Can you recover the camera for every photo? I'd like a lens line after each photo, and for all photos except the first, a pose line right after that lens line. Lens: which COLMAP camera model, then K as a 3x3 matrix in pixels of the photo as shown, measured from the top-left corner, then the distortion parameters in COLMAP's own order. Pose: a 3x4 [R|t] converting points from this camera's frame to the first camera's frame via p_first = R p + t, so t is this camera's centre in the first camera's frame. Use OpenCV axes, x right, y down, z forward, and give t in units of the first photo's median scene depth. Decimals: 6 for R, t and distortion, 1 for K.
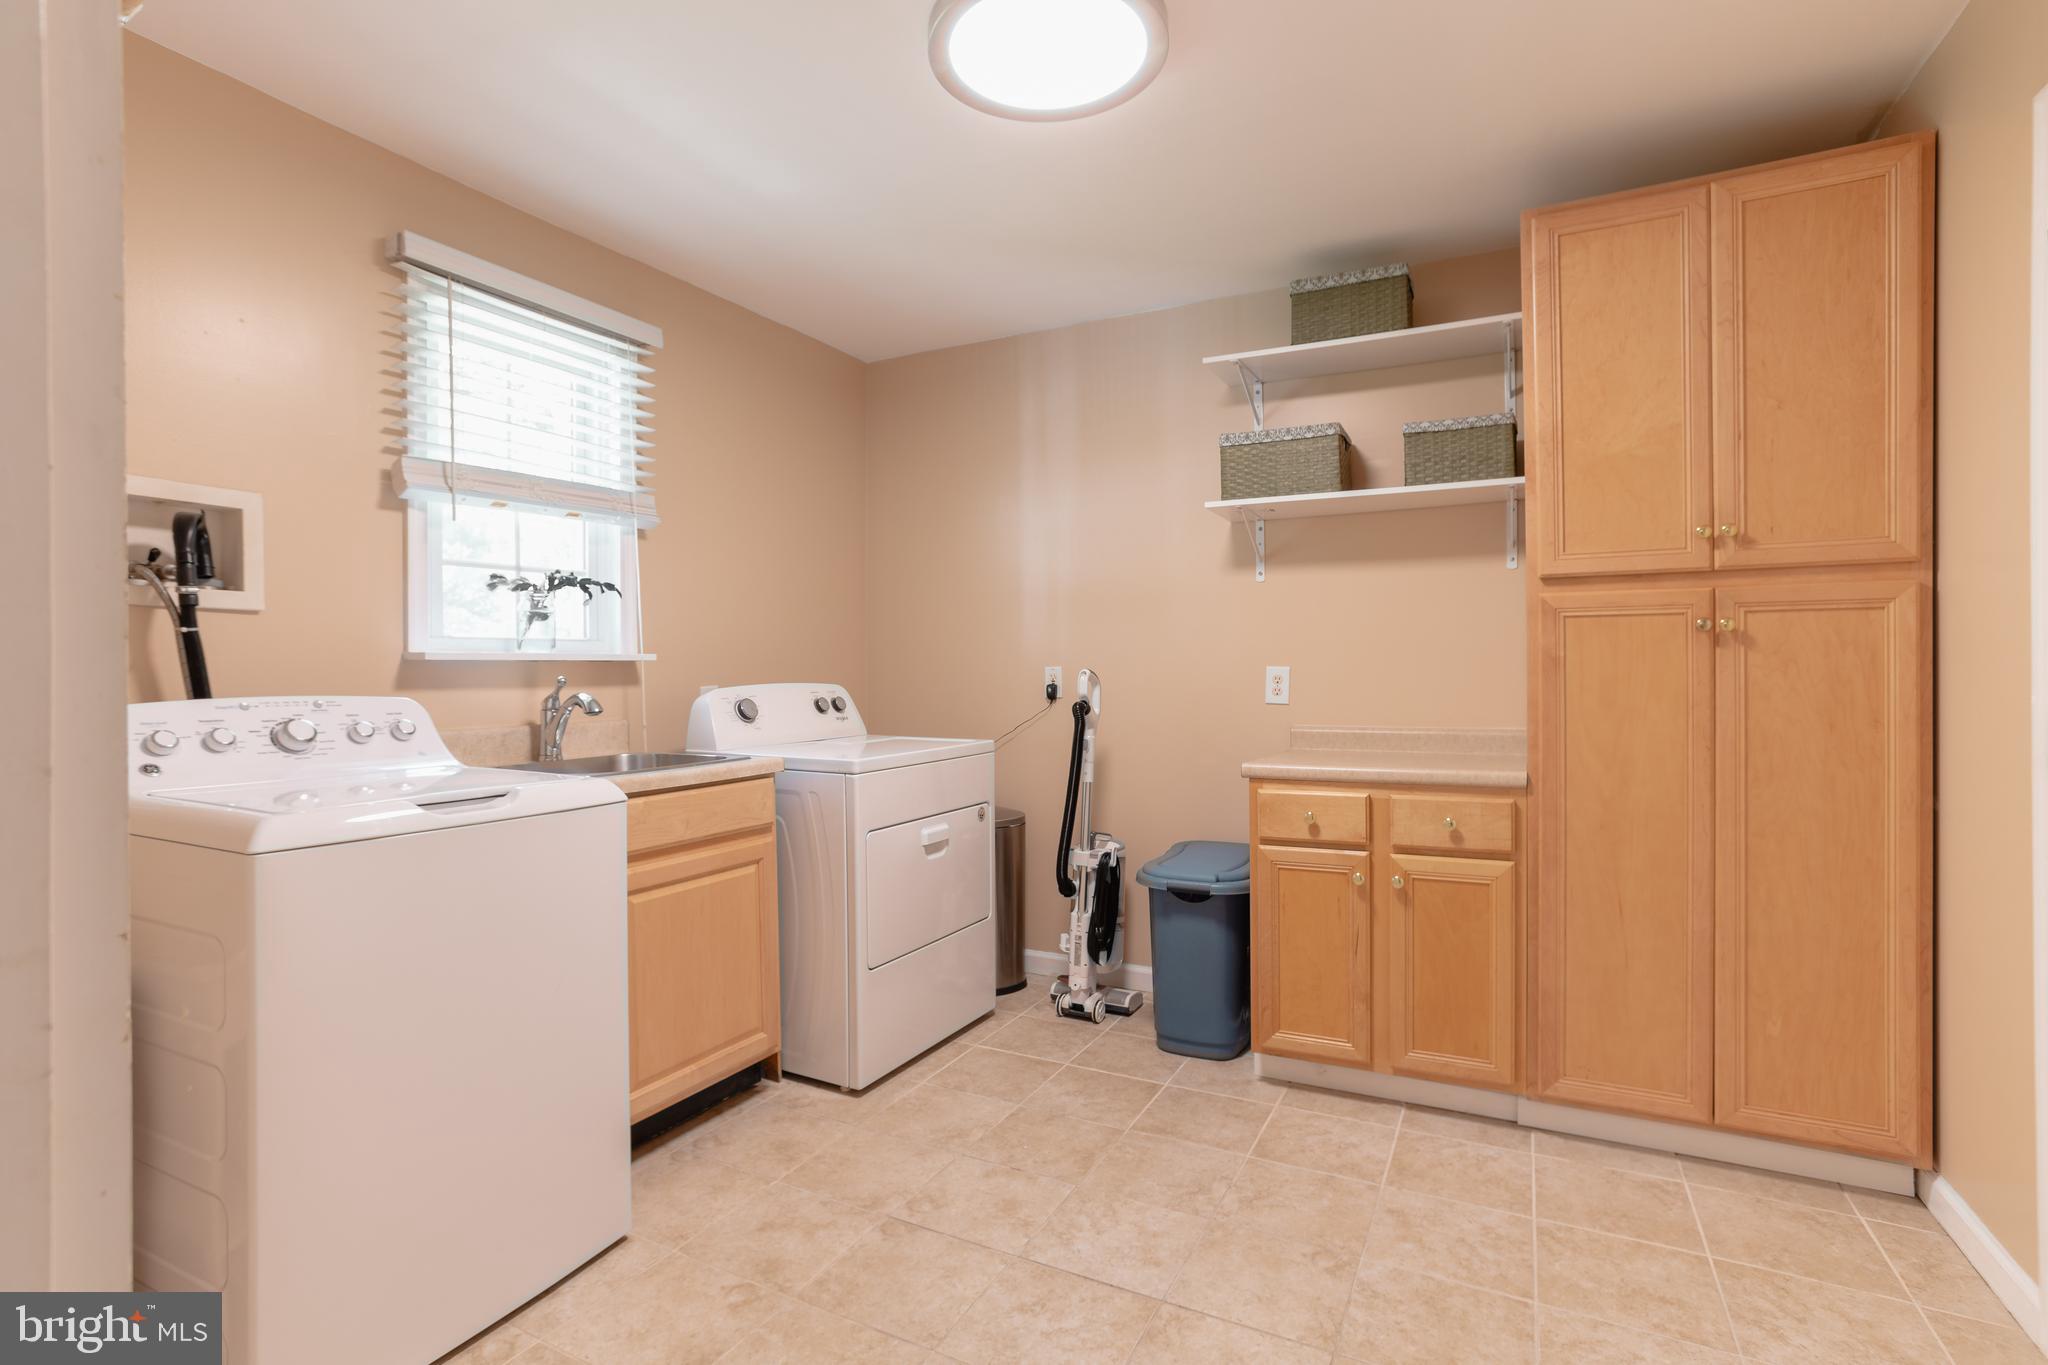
lens RADIAL K [[998.8, 0, 1024.0], [0, 998.8, 682.5], [0, 0, 1]] dist [-0.075650, 0.046972]
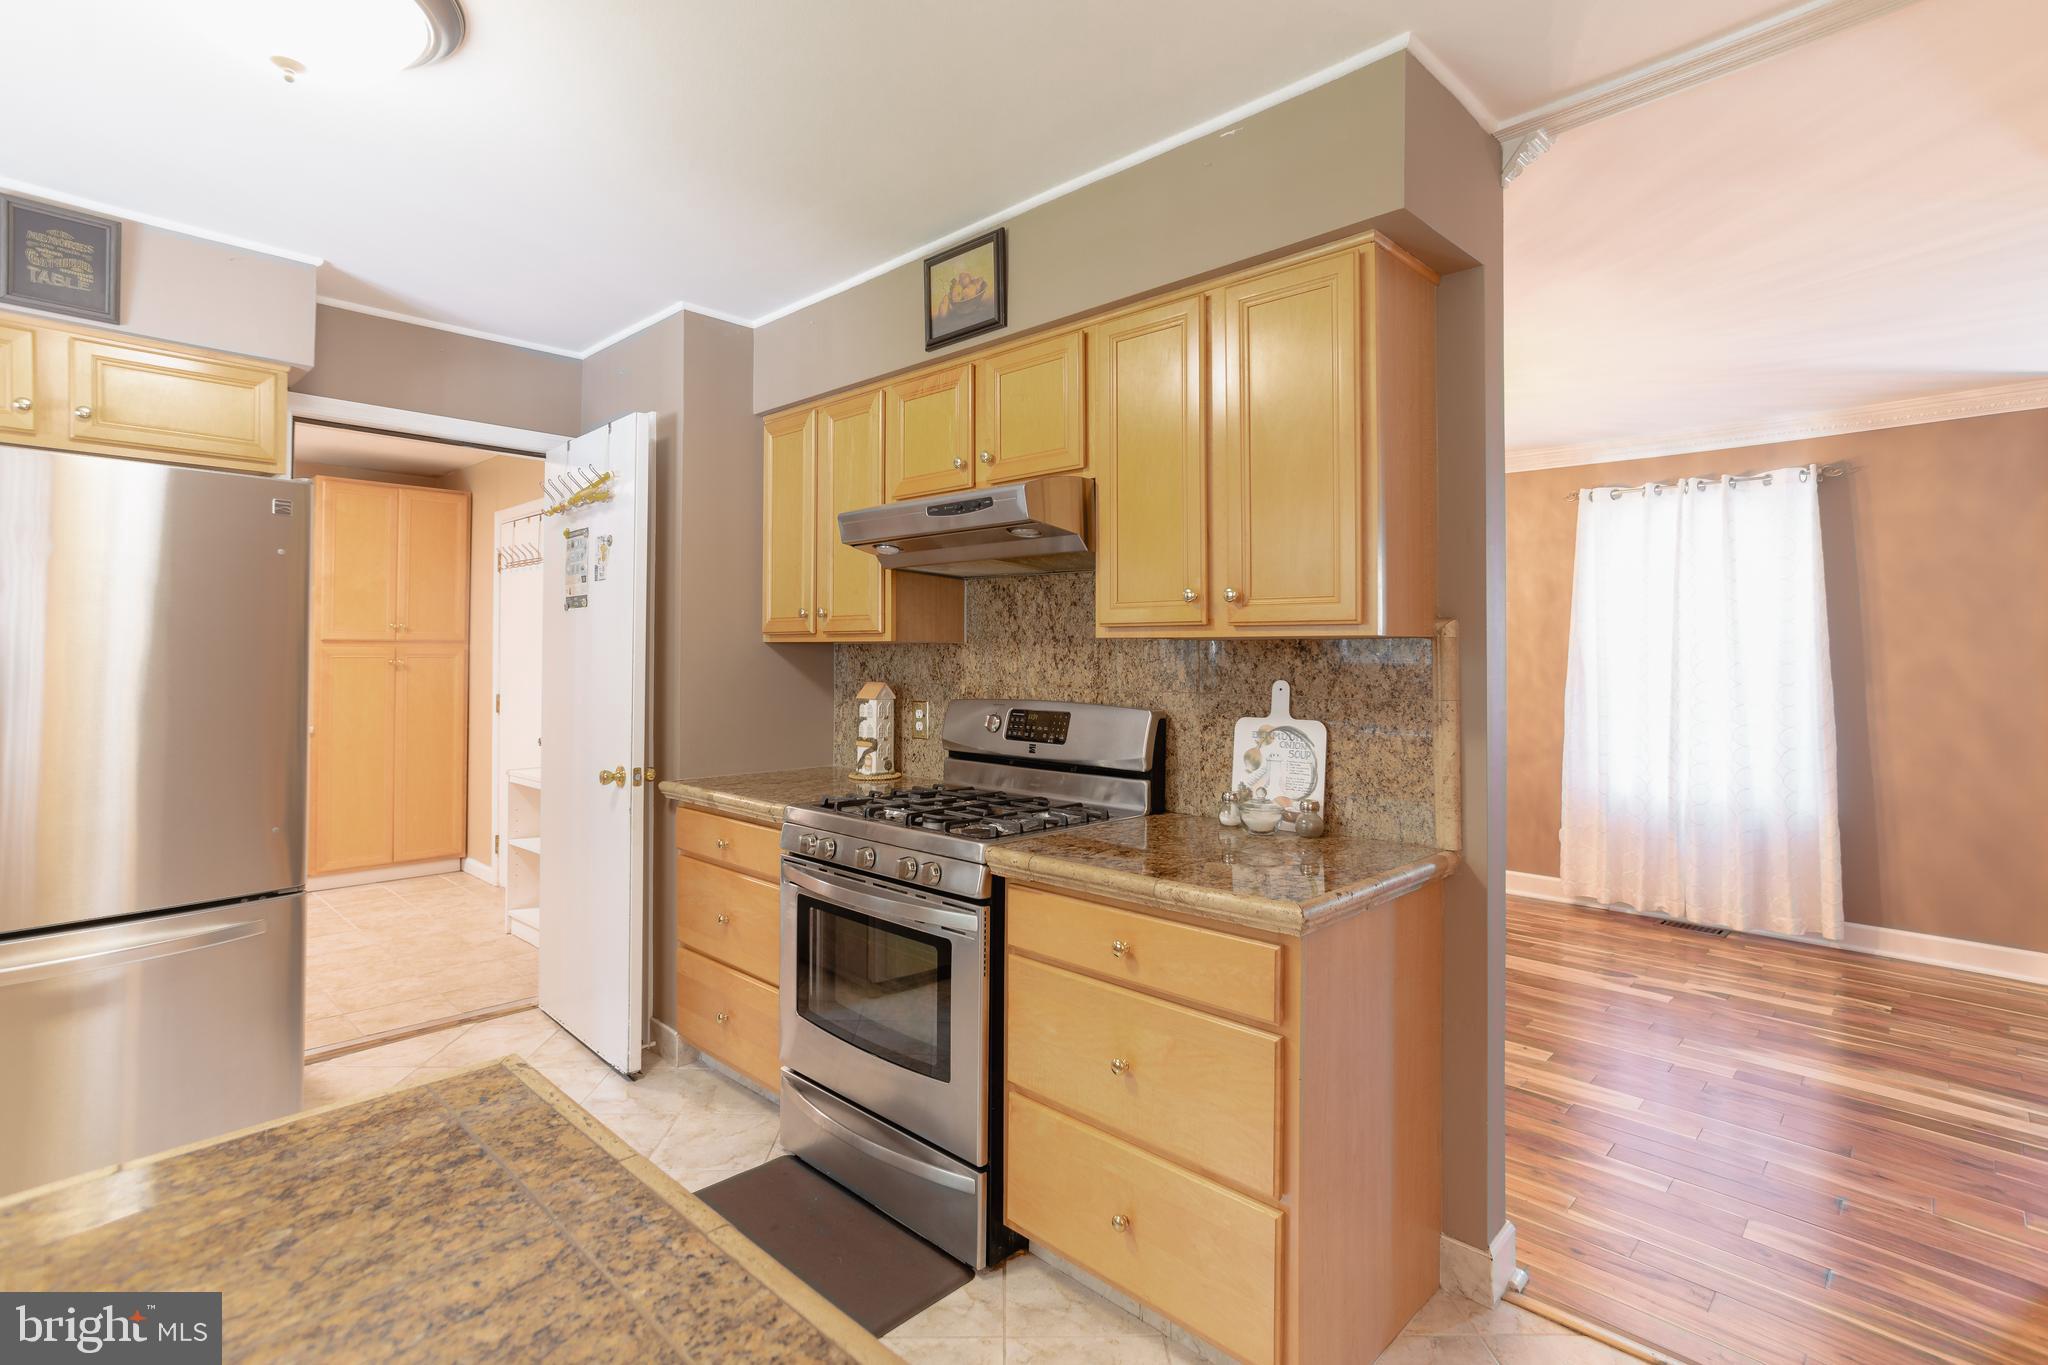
lens RADIAL K [[974.8, 0, 1024.4], [0, 974.8, 639.1], [0, 0, 1]] dist [-0.063078, 0.043185]
pose [[0.285537, 0.023110, 0.958089, -1.080582], [0.002974, 0.999683, -0.025000, -0.047908], [-0.958363, 0.009988, 0.285378, -1.141711]]
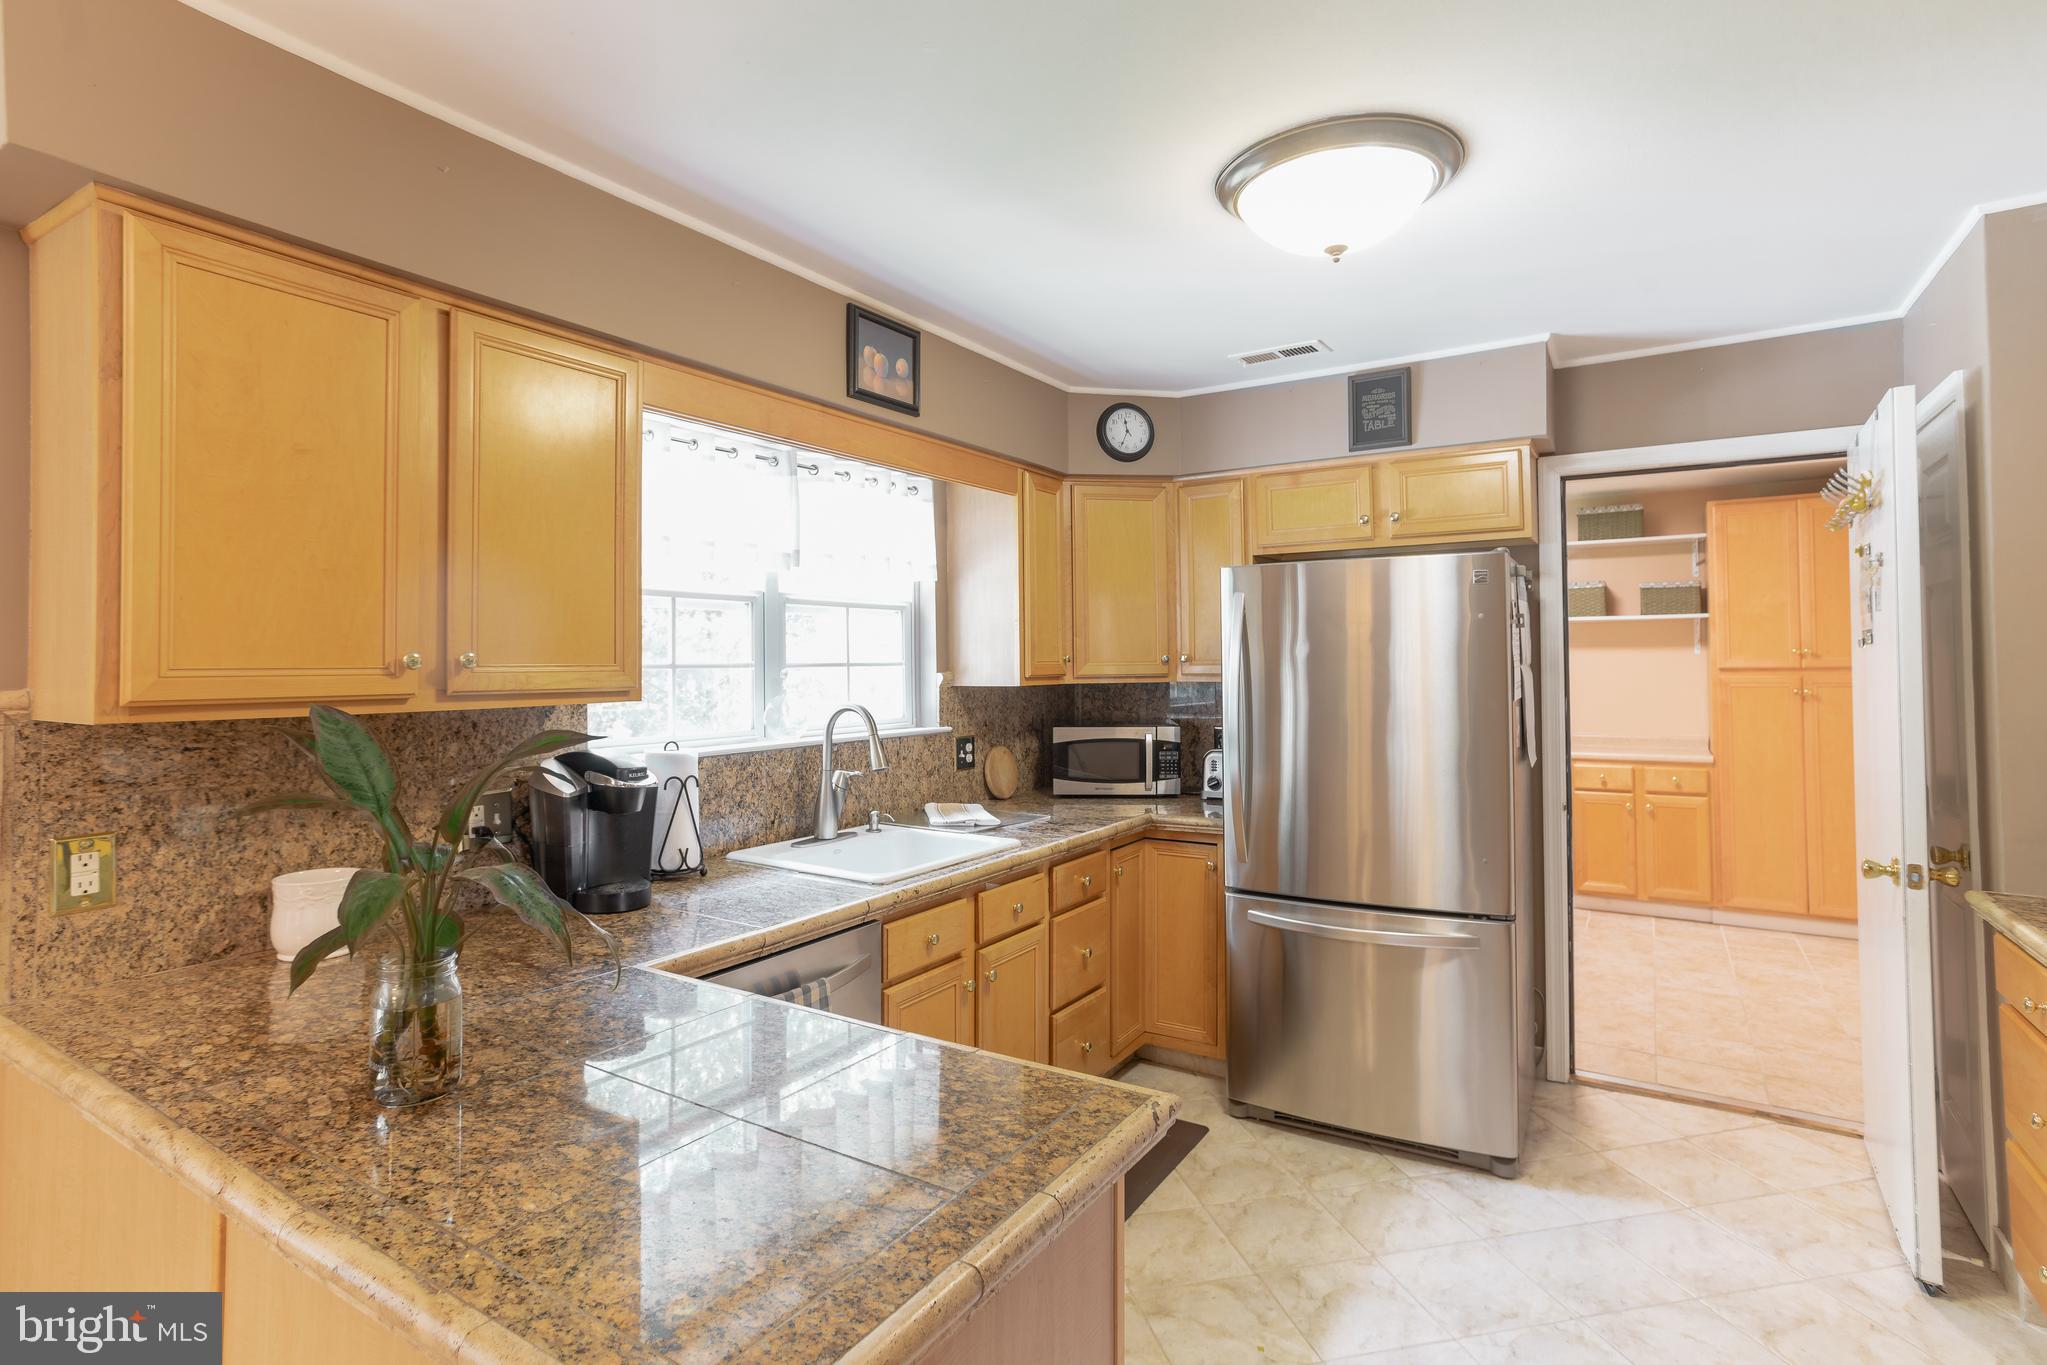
lens RADIAL K [[1006.9, 0, 1027.8], [0, 1006.9, 644.7], [0, 0, 1]] dist [-0.034761, 0.028375]
pose [[0.995967, -0.004684, -0.089598, -0.796391], [0.002230, 0.999620, -0.027473, -0.099530], [0.089692, 0.027162, 0.995599, -1.335613]]
